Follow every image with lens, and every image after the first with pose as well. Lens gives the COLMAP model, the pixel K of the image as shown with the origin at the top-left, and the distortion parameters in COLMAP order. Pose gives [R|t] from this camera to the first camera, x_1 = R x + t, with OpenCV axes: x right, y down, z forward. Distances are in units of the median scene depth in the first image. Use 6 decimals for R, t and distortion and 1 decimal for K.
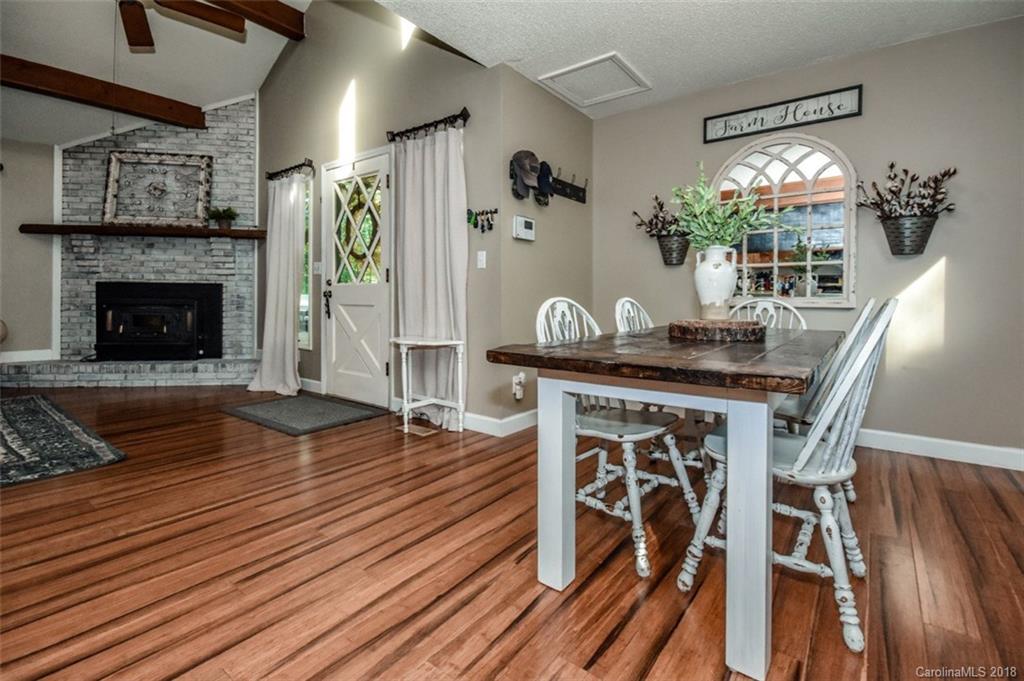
lens RADIAL K [[475.2, 0, 525.7], [0, 475.2, 304.2], [0, 0, 1]] dist [0.015400, -0.018213]
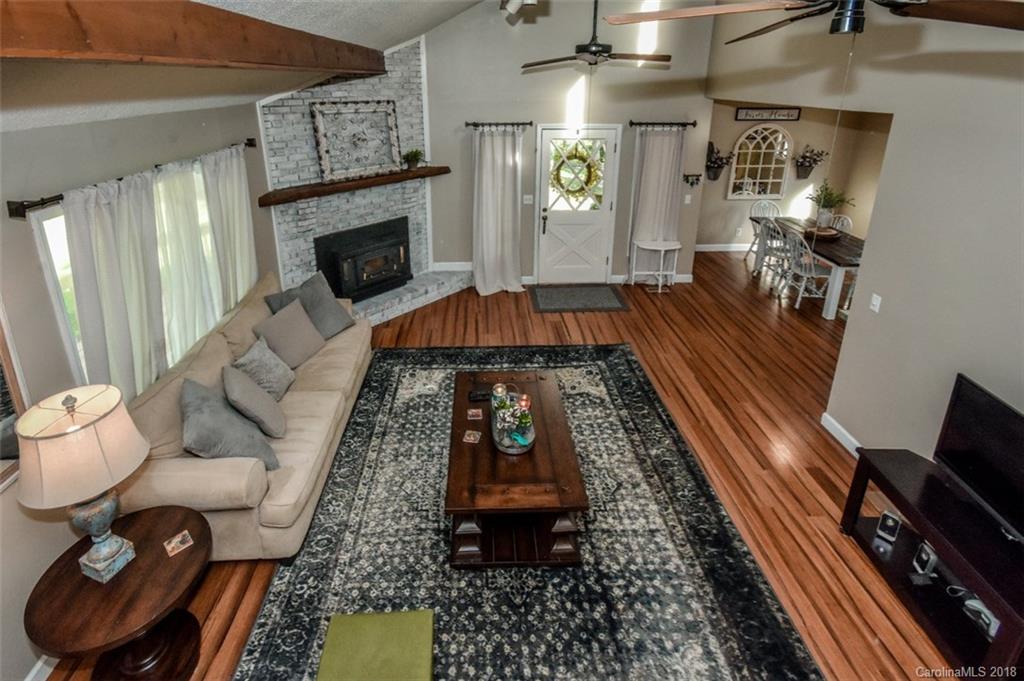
lens RADIAL K [[507.5, 0, 503.4], [0, 507.5, 230.5], [0, 0, 1]] dist [0.002932, 0.000542]
pose [[0.771184, -0.192728, 0.606738, -1.242674], [0.010736, 0.956875, 0.290302, -0.369802], [-0.636522, -0.217362, 0.739996, -0.044724]]
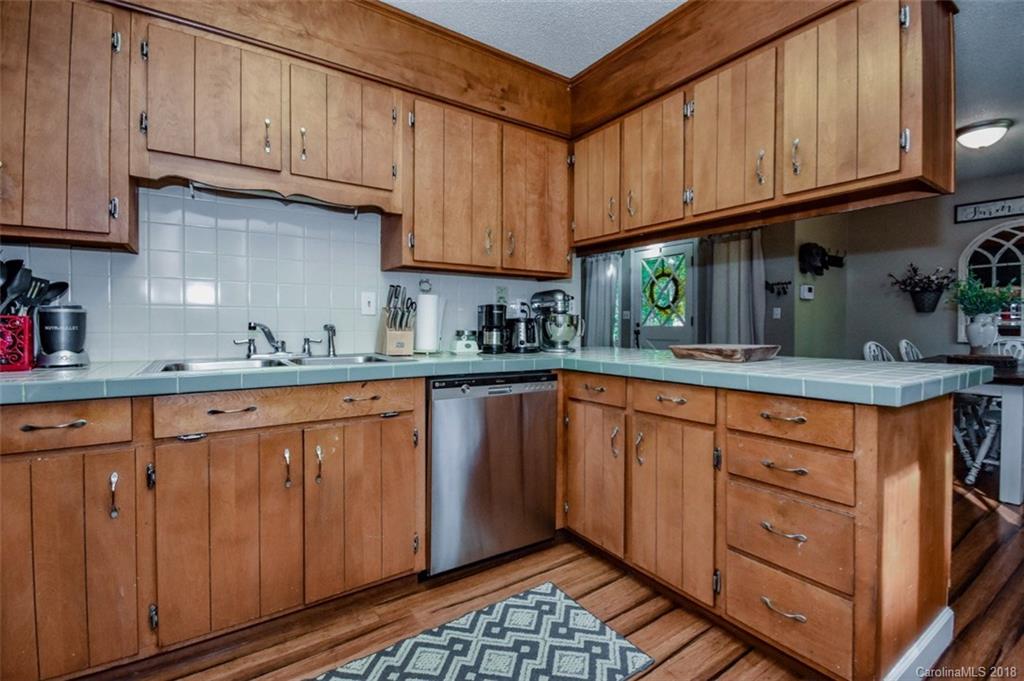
lens RADIAL K [[453.6, 0, 492.6], [0, 453.6, 331.3], [0, 0, 1]] dist [0.014459, -0.016066]
pose [[0.929953, 0.001104, -0.367678, -0.265189], [-0.000220, 0.999997, 0.002446, -0.023503], [0.367679, -0.002194, 0.929950, -0.481281]]
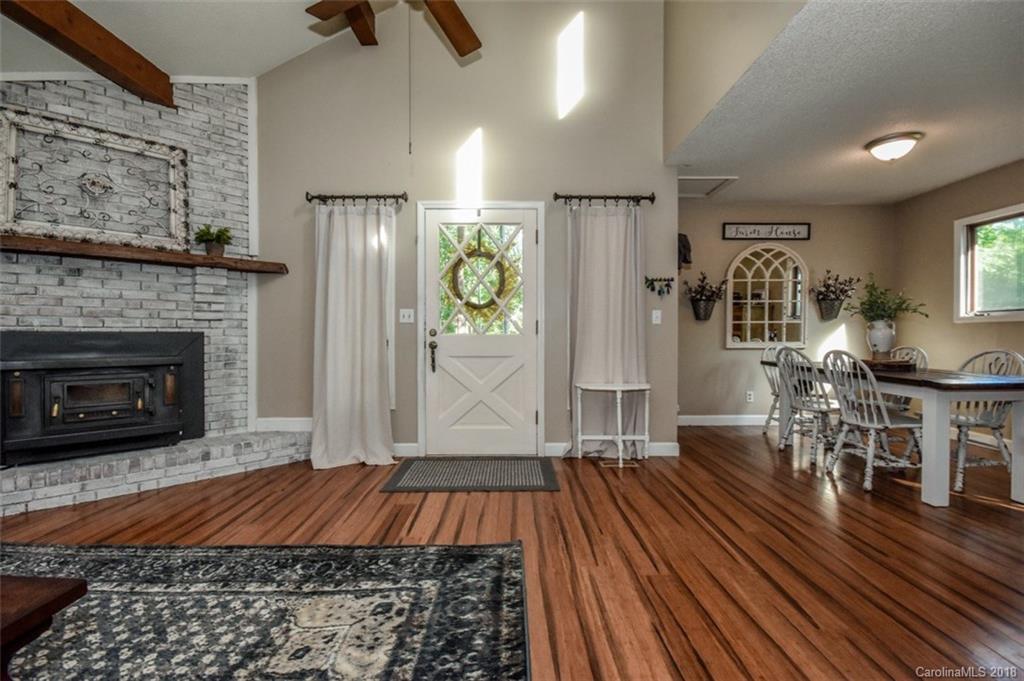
lens RADIAL K [[461.9, 0, 523.2], [0, 461.9, 337.7], [0, 0, 1]] dist [0.021028, -0.019772]
pose [[0.790403, -0.014241, 0.612422, -0.709702], [0.014979, 0.999880, 0.003918, -0.031838], [-0.612404, 0.006077, 0.790521, 0.166886]]
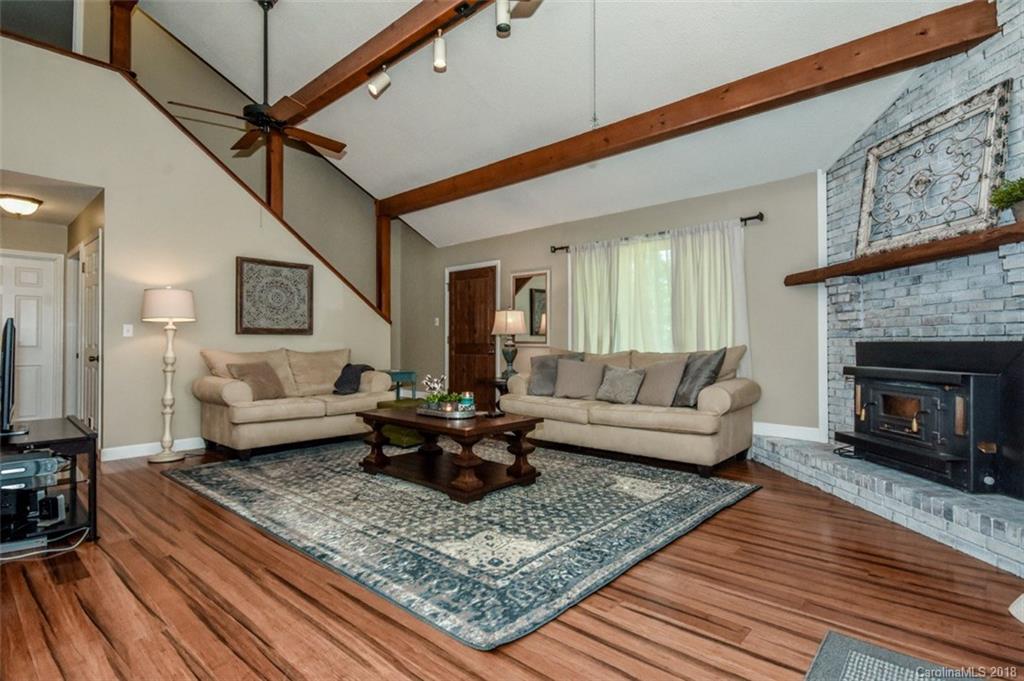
lens RADIAL K [[509.7, 0, 511.9], [0, 509.7, 336.6], [0, 0, 1]] dist [0.000077, -0.001104]
pose [[-0.099850, -0.024059, -0.994712, -0.102800], [-0.013304, 0.999651, -0.022843, -0.031151], [0.994914, 0.010953, -0.100135, 0.567709]]
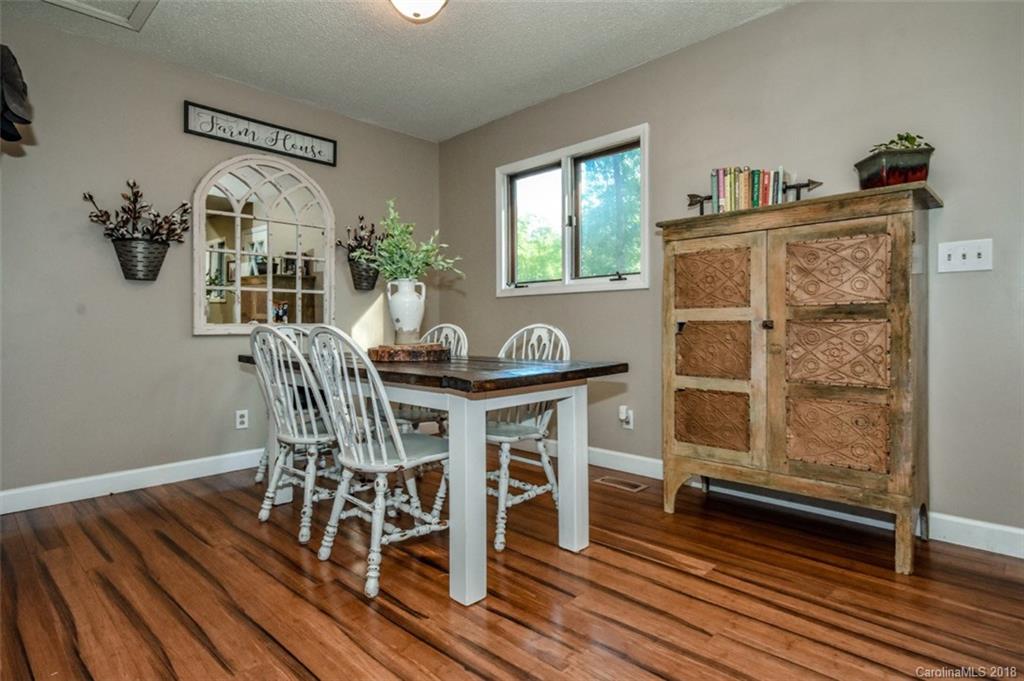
lens RADIAL K [[547.1, 0, 513.6], [0, 547.1, 334.3], [0, 0, 1]] dist [0.017014, 0.000437]
pose [[0.144067, -0.019054, 0.989384, -0.332124], [0.011625, 0.999778, 0.017561, -0.004277], [-0.989500, 0.008971, 0.144257, 0.223512]]
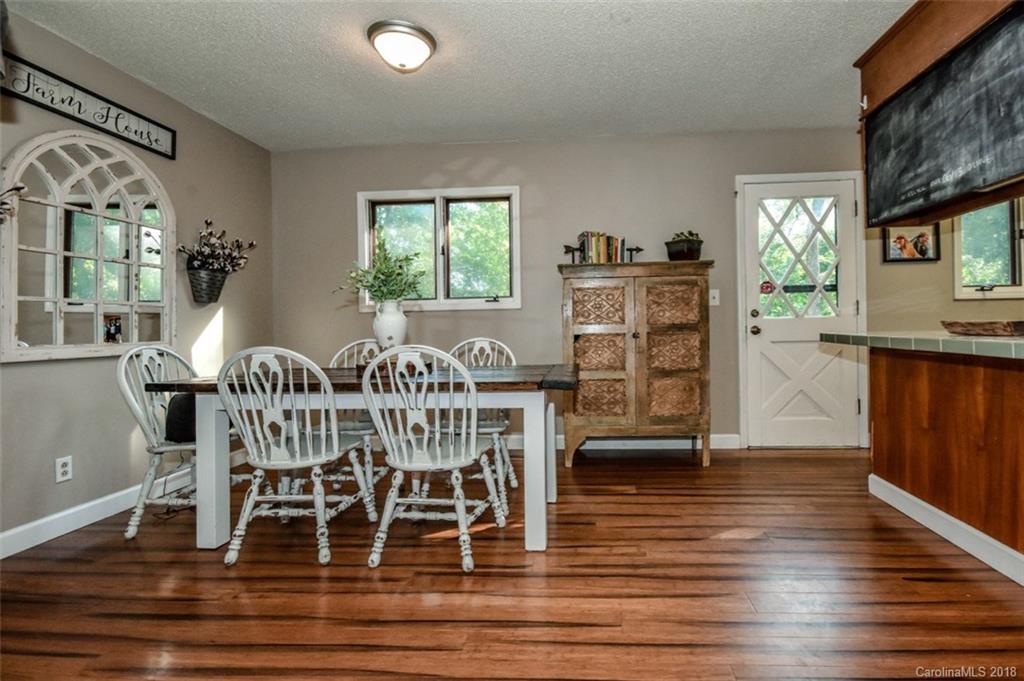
lens RADIAL K [[480.8, 0, 565.8], [0, 480.8, 336.3], [0, 0, 1]] dist [0.002642, -0.012631]
pose [[-0.535940, -0.004500, 0.844244, -0.347572], [0.023833, 0.999507, 0.020457, -0.015725], [-0.843920, 0.031084, -0.535568, 0.501145]]
